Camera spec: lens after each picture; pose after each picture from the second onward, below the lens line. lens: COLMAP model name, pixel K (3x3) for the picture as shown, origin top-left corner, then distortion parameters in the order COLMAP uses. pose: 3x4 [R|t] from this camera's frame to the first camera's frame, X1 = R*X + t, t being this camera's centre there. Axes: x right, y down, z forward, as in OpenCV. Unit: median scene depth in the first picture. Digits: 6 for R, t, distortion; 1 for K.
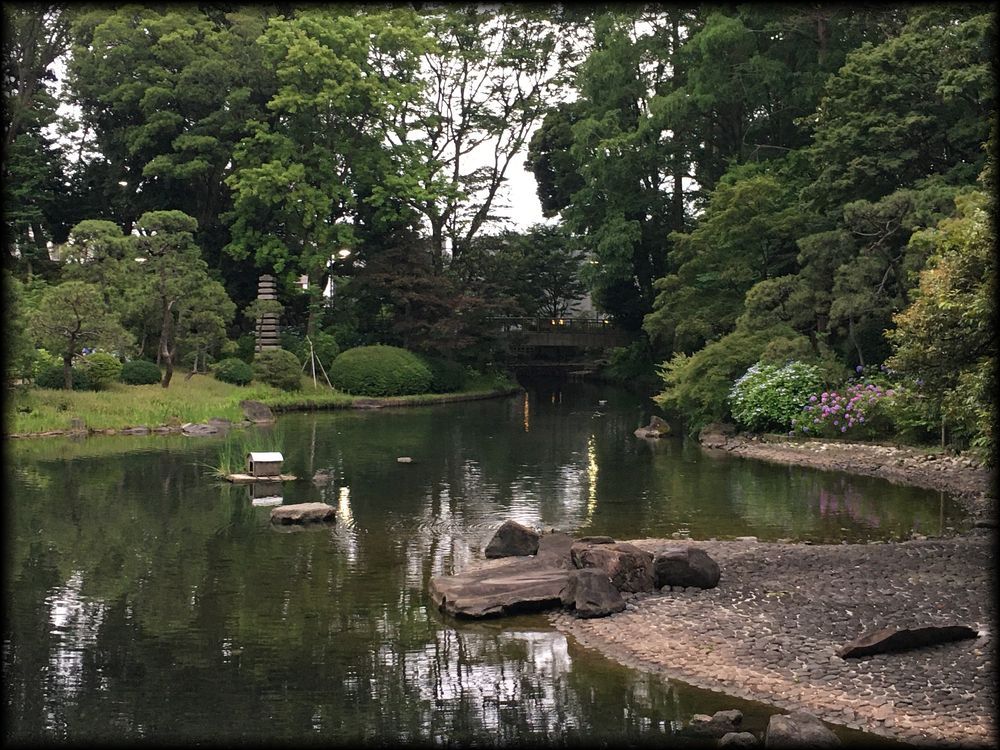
lens RADIAL K [[1445.4, 0, 500.0], [0, 1445.4, 374.8], [0, 0, 1]] dist [0.057367, 0.000000]
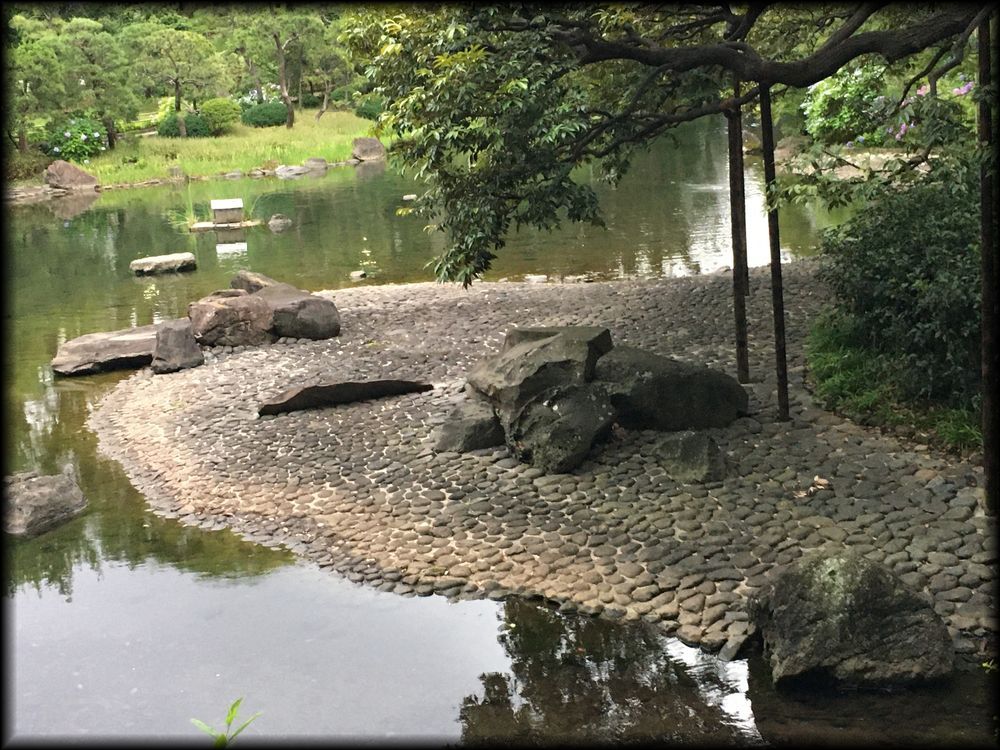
lens RADIAL K [[1496.8, 0, 500.1], [0, 1496.8, 375.2], [0, 0, 1]] dist [0.024765, 0.000000]
pose [[0.966979, -0.016258, -0.254337, 0.365976], [0.063965, 0.981502, 0.180450, -0.002825], [0.246699, -0.190760, 0.950132, 0.043606]]
